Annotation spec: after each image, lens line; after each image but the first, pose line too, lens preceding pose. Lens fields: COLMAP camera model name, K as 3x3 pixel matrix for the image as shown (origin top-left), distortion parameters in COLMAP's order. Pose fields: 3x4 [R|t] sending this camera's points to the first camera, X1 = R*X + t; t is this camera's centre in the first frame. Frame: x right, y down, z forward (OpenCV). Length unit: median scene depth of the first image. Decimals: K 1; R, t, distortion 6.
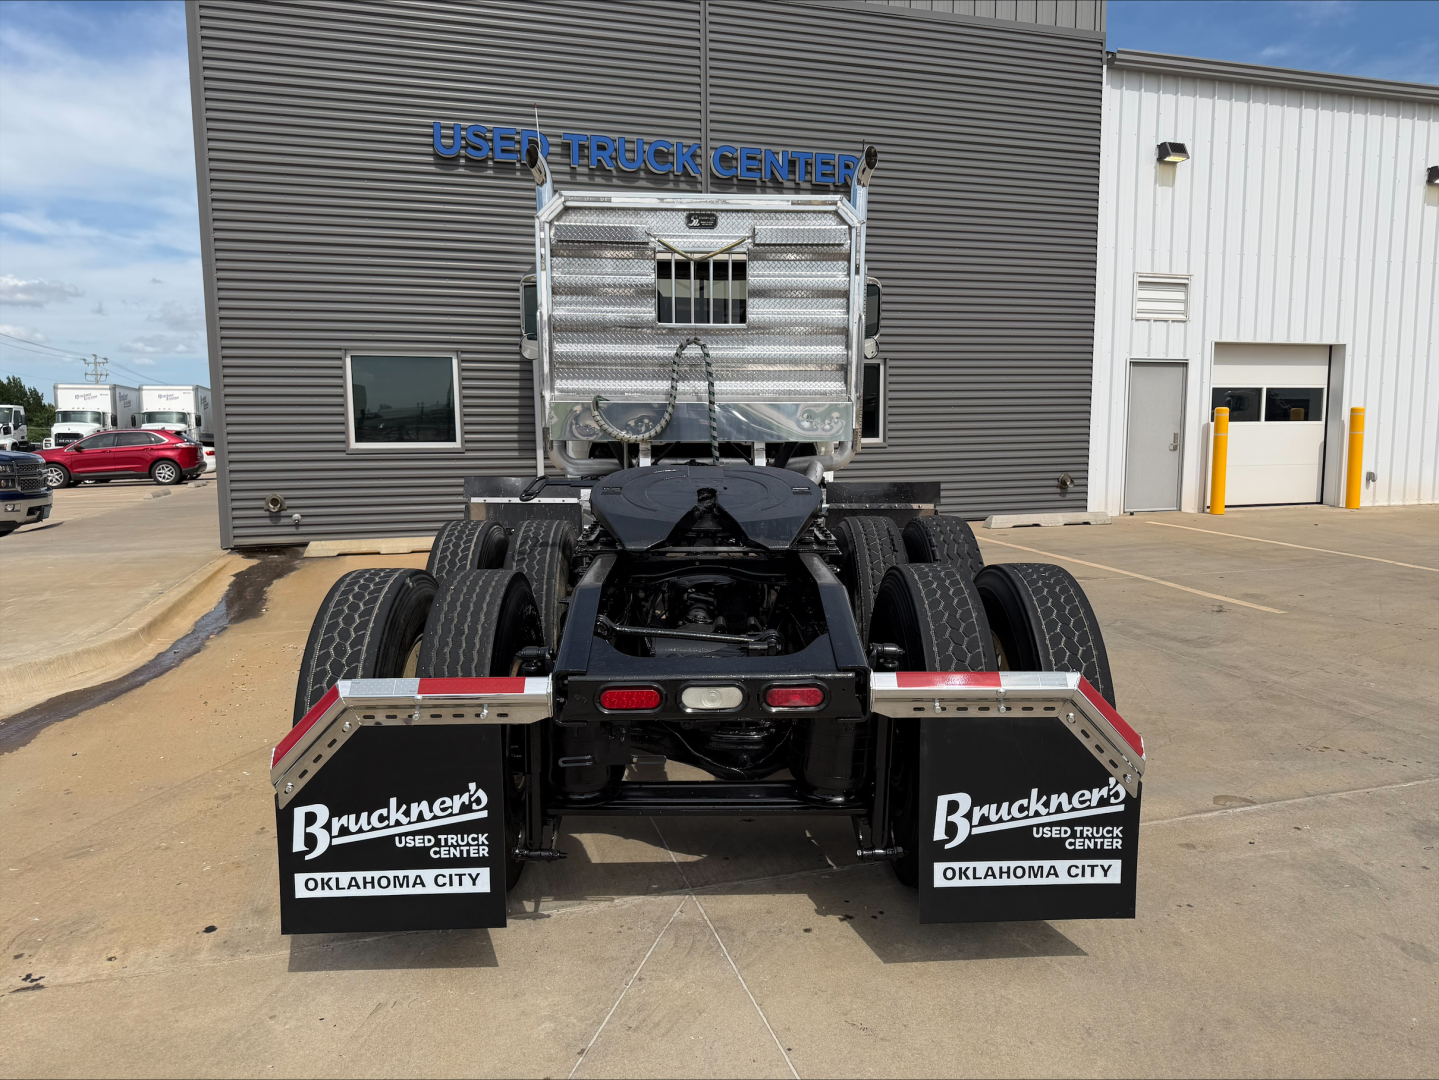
lens RADIAL K [[1025.3, 0, 736.0], [0, 1025.3, 549.9], [0, 0, 1]] dist [0.037707, -0.047072]
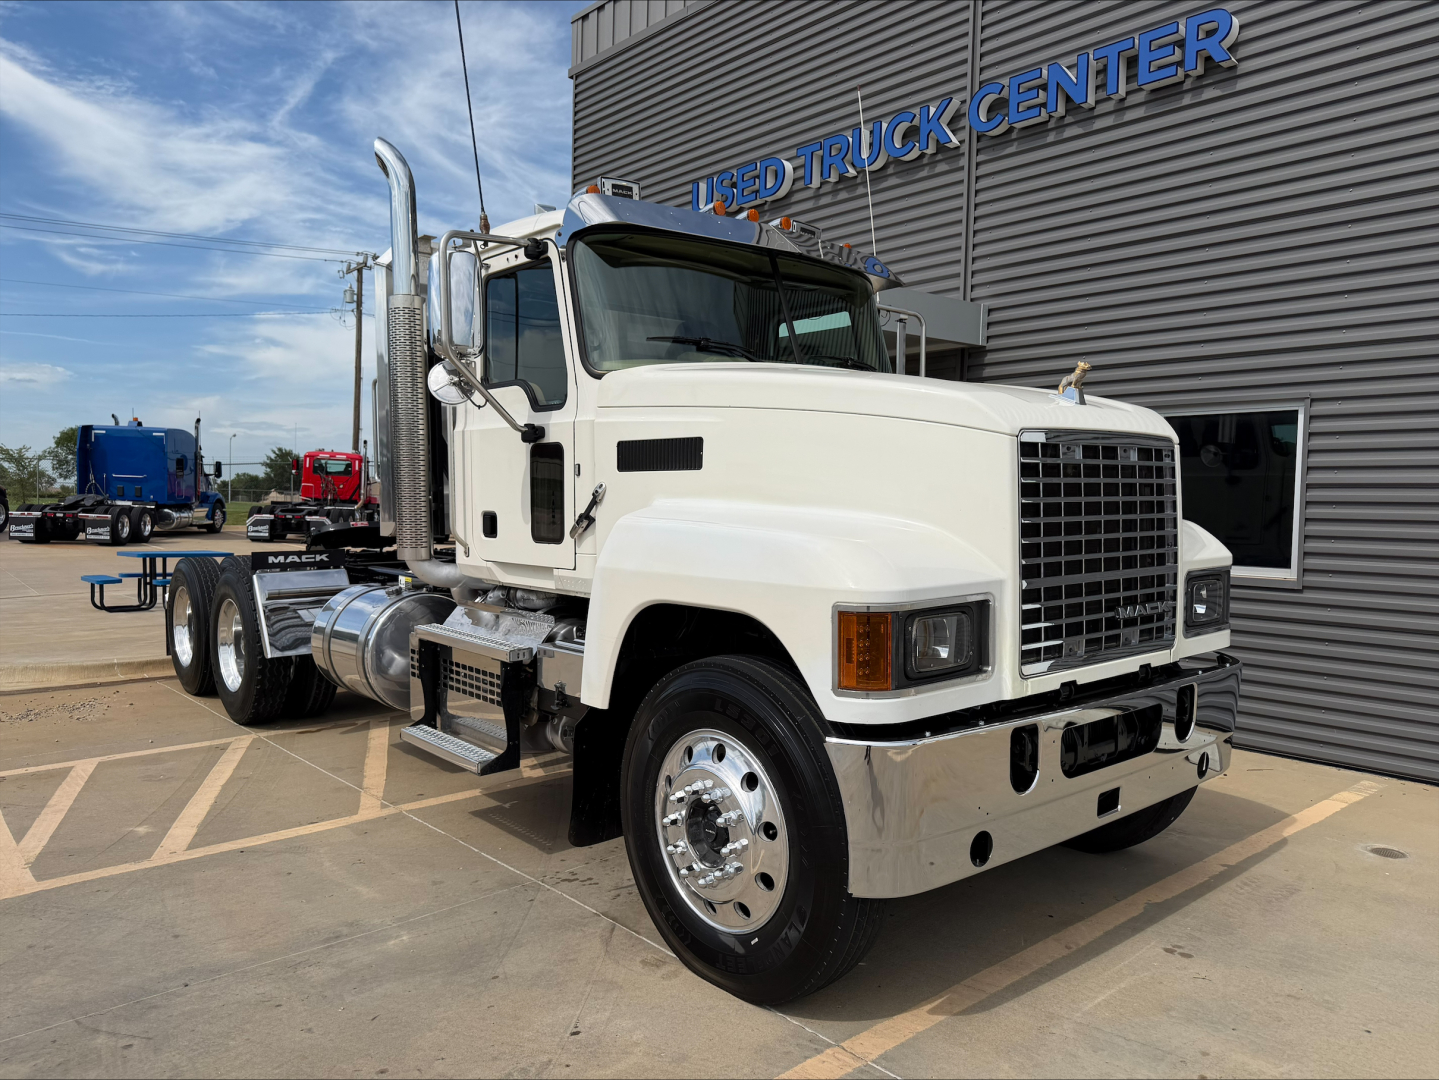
lens RADIAL K [[1025.3, 0, 711.2], [0, 1025.3, 552.0], [0, 0, 1]] dist [0.037707, -0.047072]
pose [[0.405061, 0.058501, -0.912416, 0.449974], [-0.131525, 0.991299, 0.005169, -0.083548], [0.904780, 0.117912, 0.409231, 0.557390]]
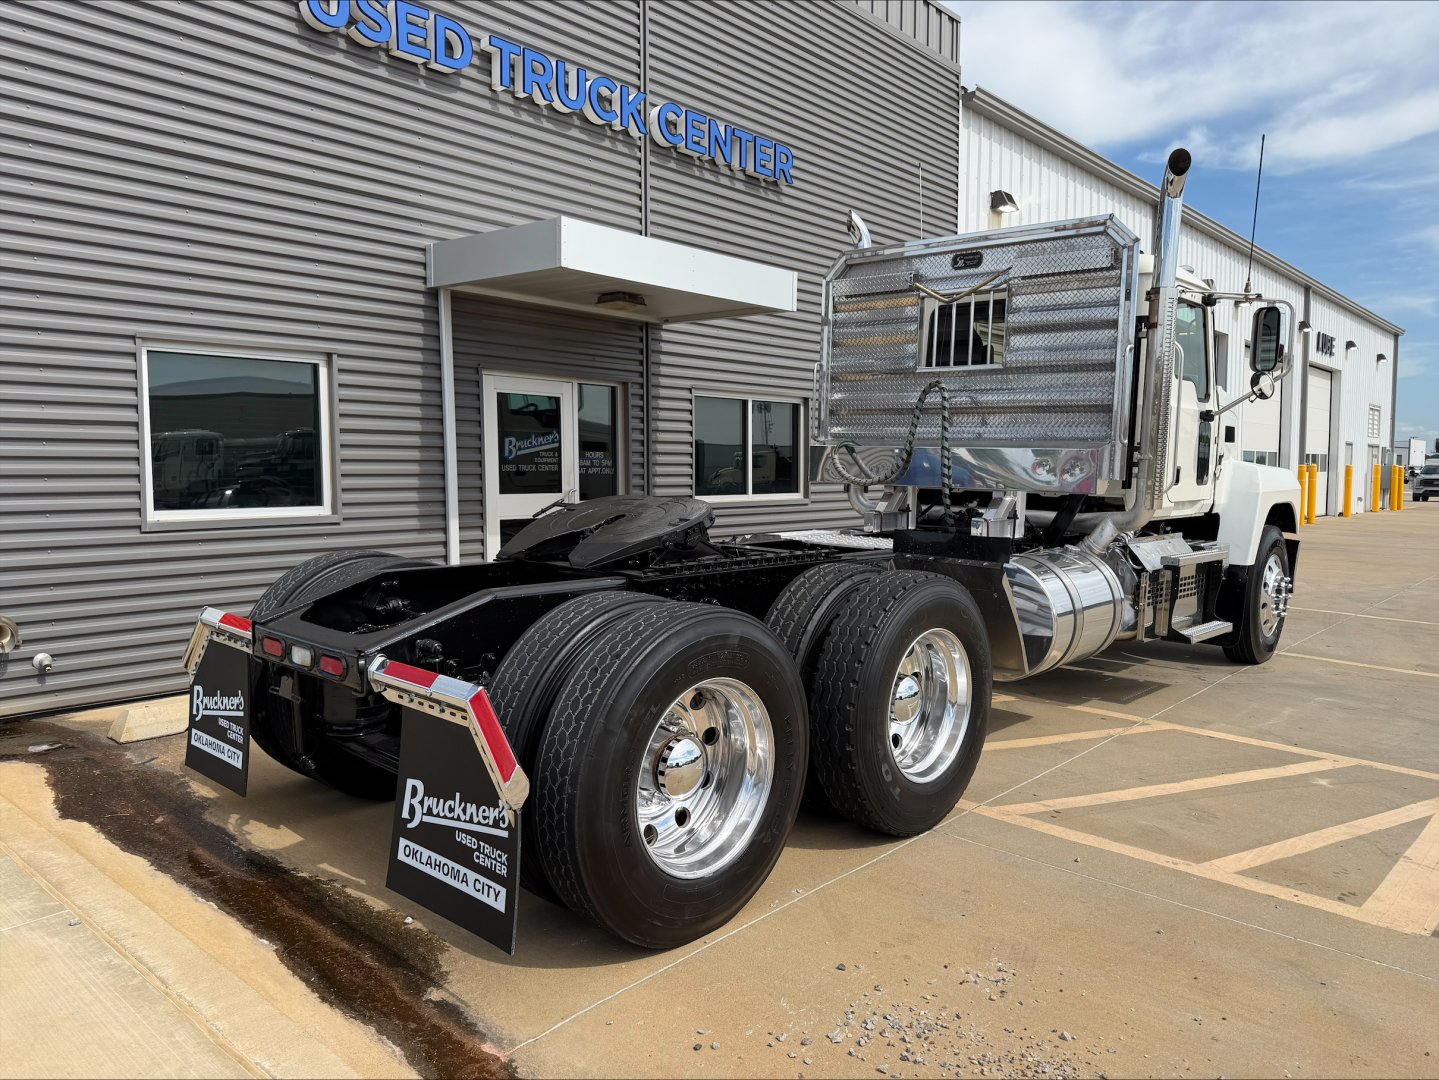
lens RADIAL K [[1025.3, 0, 718.6], [0, 1025.3, 542.5], [0, 0, 1]] dist [0.037707, -0.047072]
pose [[0.861092, -0.027742, 0.507691, -0.325564], [0.052401, 0.998036, -0.034340, -0.044552], [-0.505741, 0.056174, 0.860854, 0.321819]]
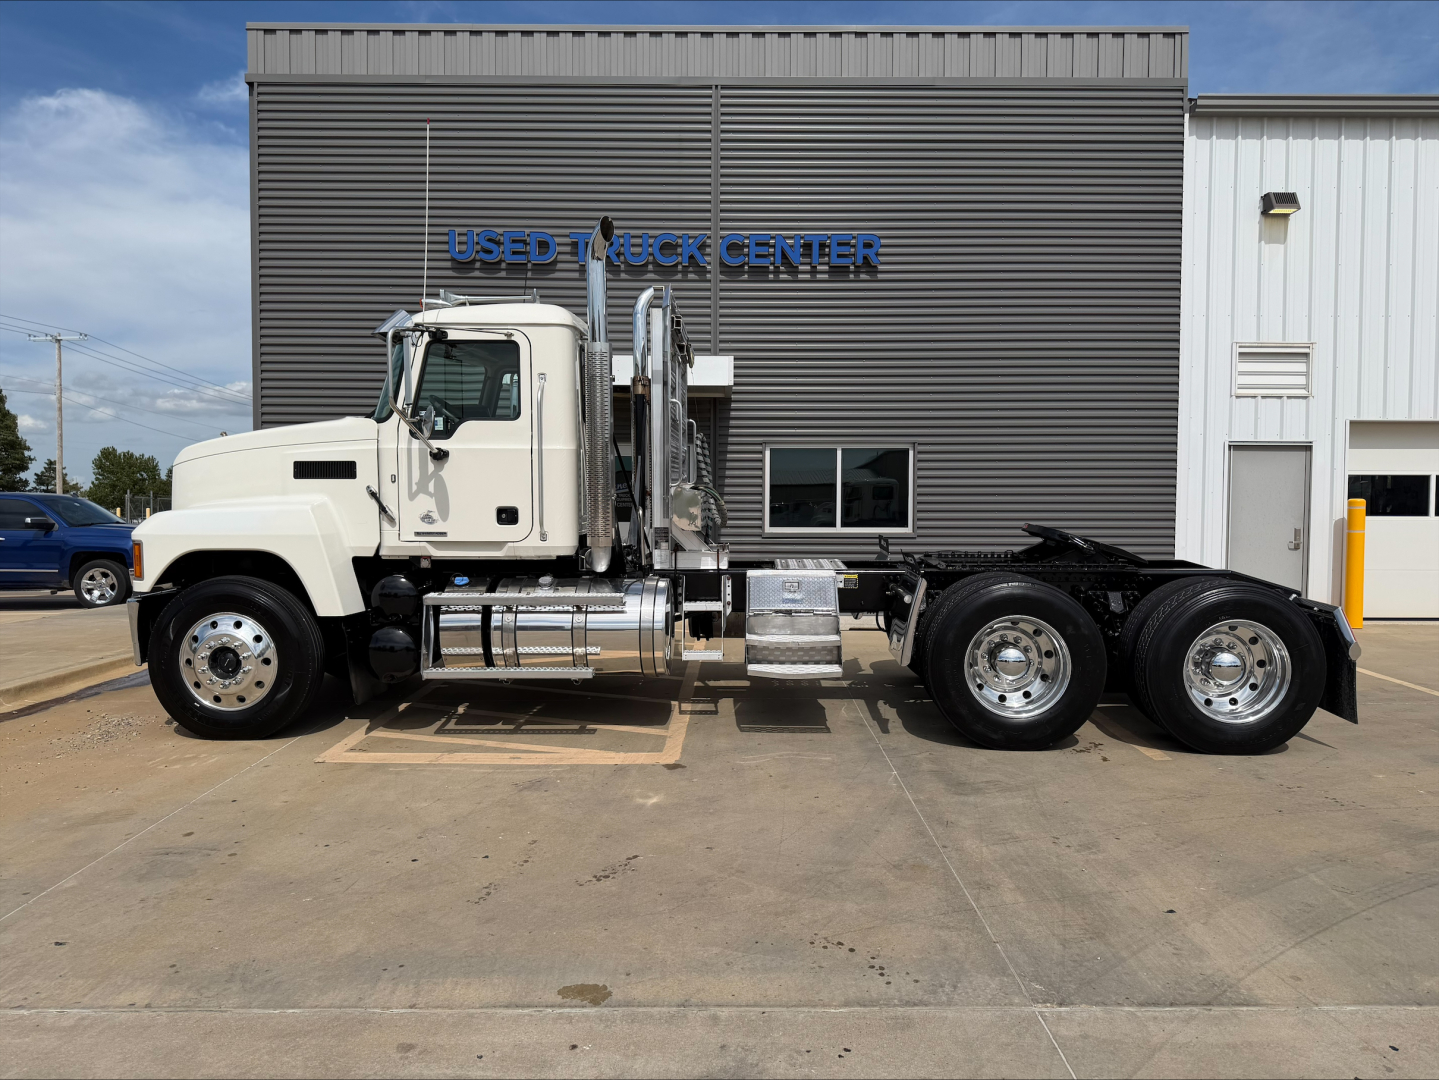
lens RADIAL K [[1025.3, 0, 725.3], [0, 1025.3, 550.1], [0, 0, 1]] dist [0.037707, -0.047072]
pose [[0.954098, 0.023471, -0.298574, 0.253189], [-0.046565, 0.996426, -0.070470, -0.016828], [0.295853, 0.081138, 0.951781, 0.072318]]
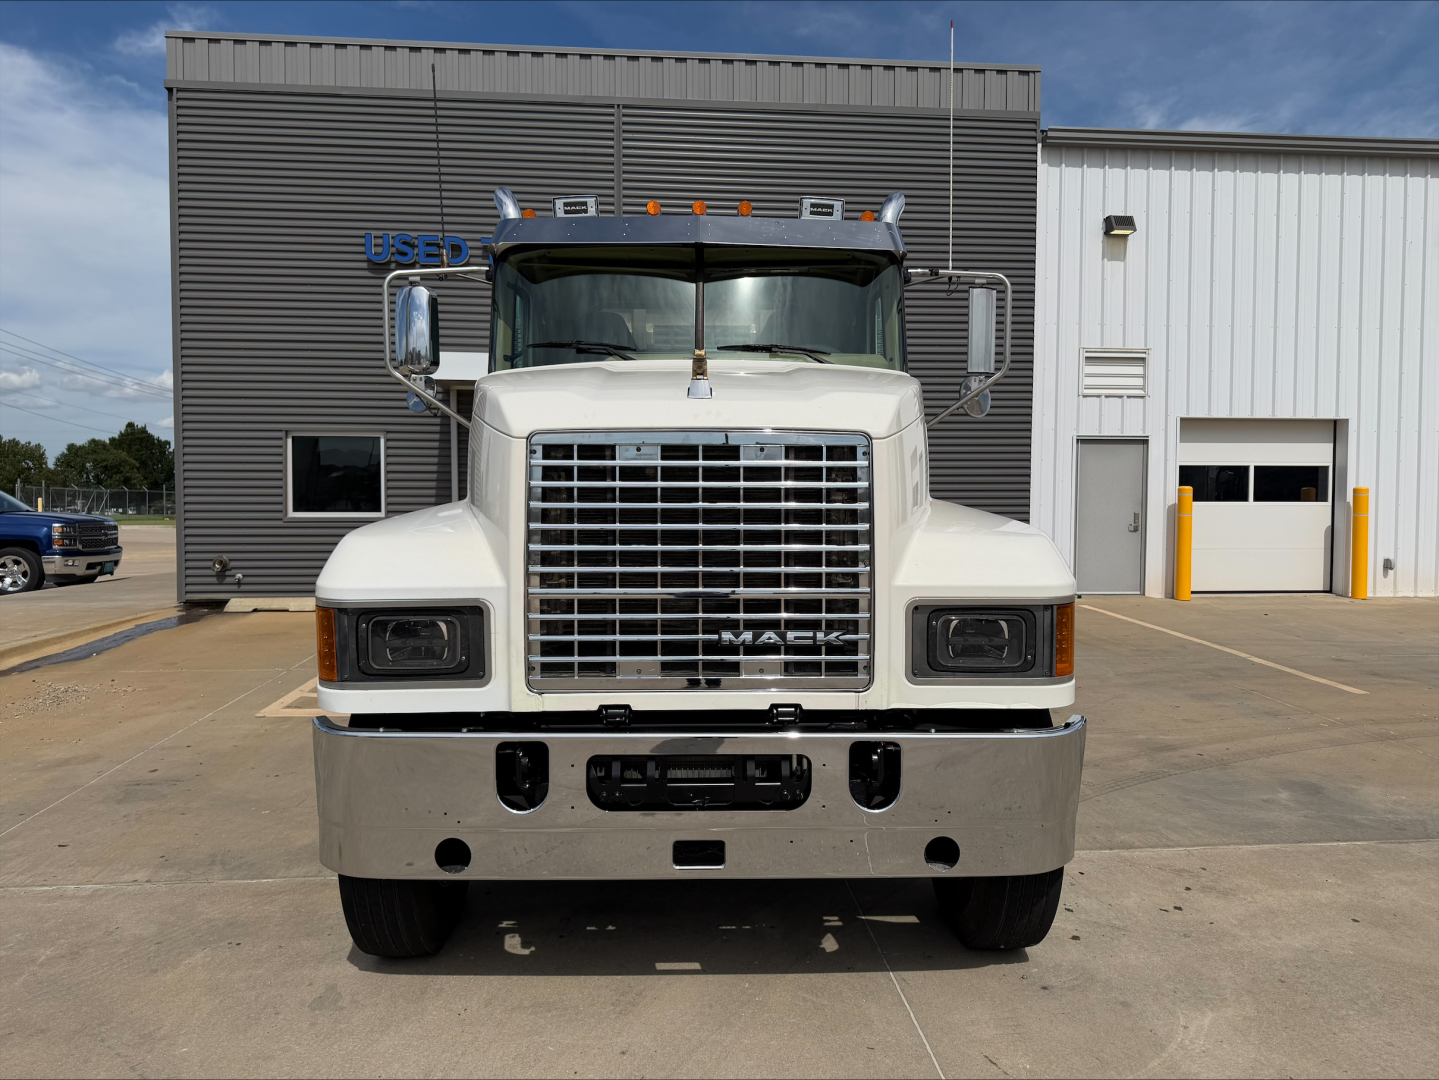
lens RADIAL K [[1025.3, 0, 731.2], [0, 1025.3, 543.9], [0, 0, 1]] dist [0.037707, -0.047072]
pose [[0.976422, 0.019760, -0.214964, 0.288669], [-0.035542, 0.996928, -0.069800, -0.006081], [0.212924, 0.075794, 0.974125, 0.000013]]
